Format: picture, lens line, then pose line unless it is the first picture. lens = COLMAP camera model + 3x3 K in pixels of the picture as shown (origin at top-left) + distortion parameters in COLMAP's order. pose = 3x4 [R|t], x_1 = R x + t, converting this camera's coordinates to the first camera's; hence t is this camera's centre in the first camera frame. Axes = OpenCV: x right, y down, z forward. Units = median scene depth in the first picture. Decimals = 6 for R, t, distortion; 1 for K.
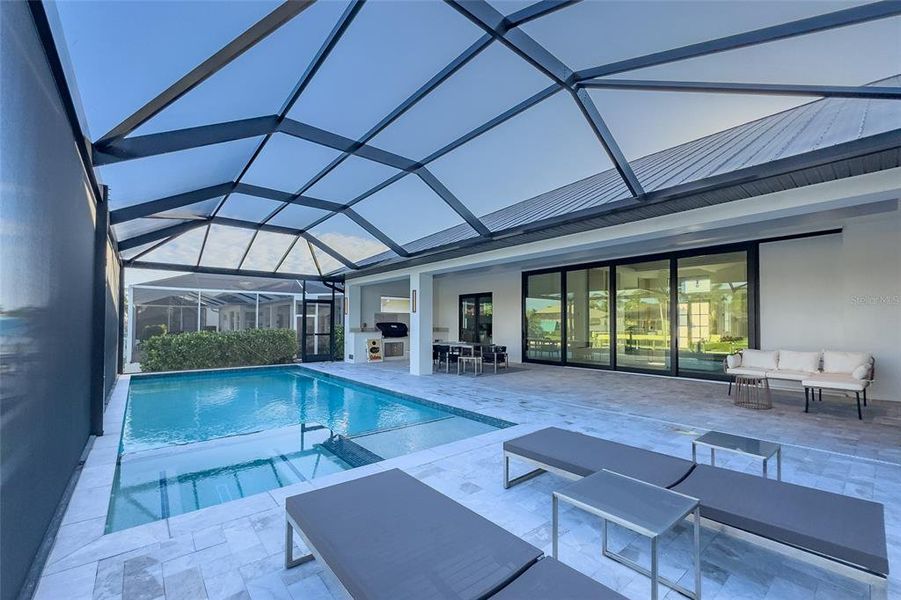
lens RADIAL K [[361.7, 0, 445.9], [0, 361.7, 327.4], [0, 0, 1]] dist [-0.005918, 0.000255]
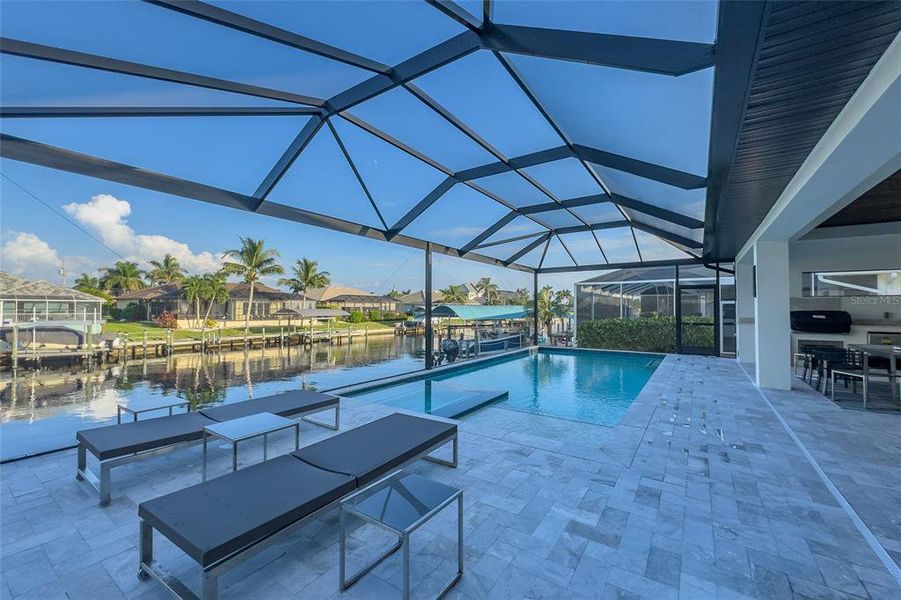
lens RADIAL K [[361.7, 0, 463.5], [0, 361.7, 304.9], [0, 0, 1]] dist [-0.005918, 0.000255]
pose [[0.299170, -0.013333, -0.954107, 0.319543], [-0.012728, 0.999758, -0.017962, -0.004540], [0.954115, 0.017518, 0.298928, 0.193322]]
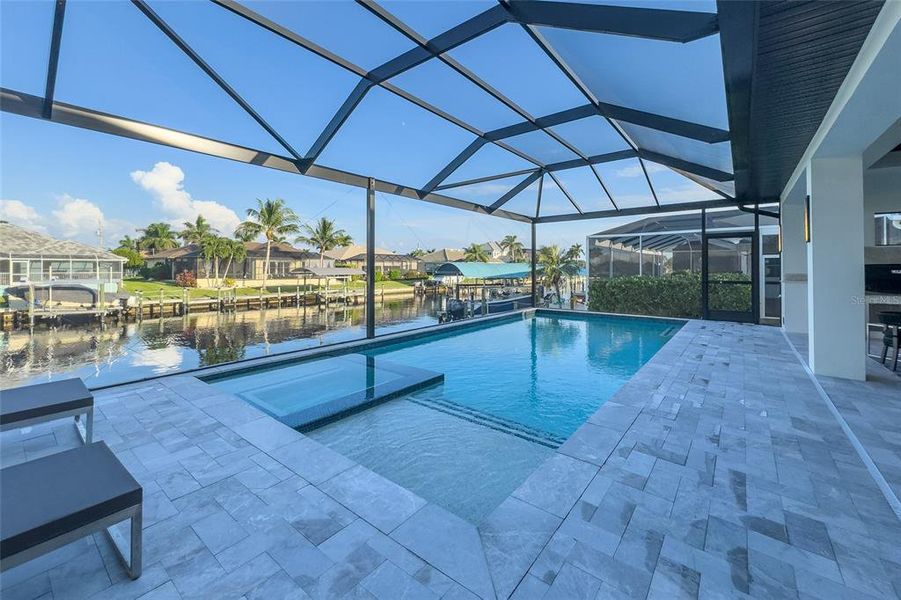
lens RADIAL K [[361.7, 0, 463.6], [0, 361.7, 270.3], [0, 0, 1]] dist [-0.005918, 0.000255]
pose [[0.222697, 0.002057, -0.974886, 0.217897], [-0.010554, 0.999944, -0.000301, 0.001168], [0.974831, 0.010356, 0.222706, 0.341176]]
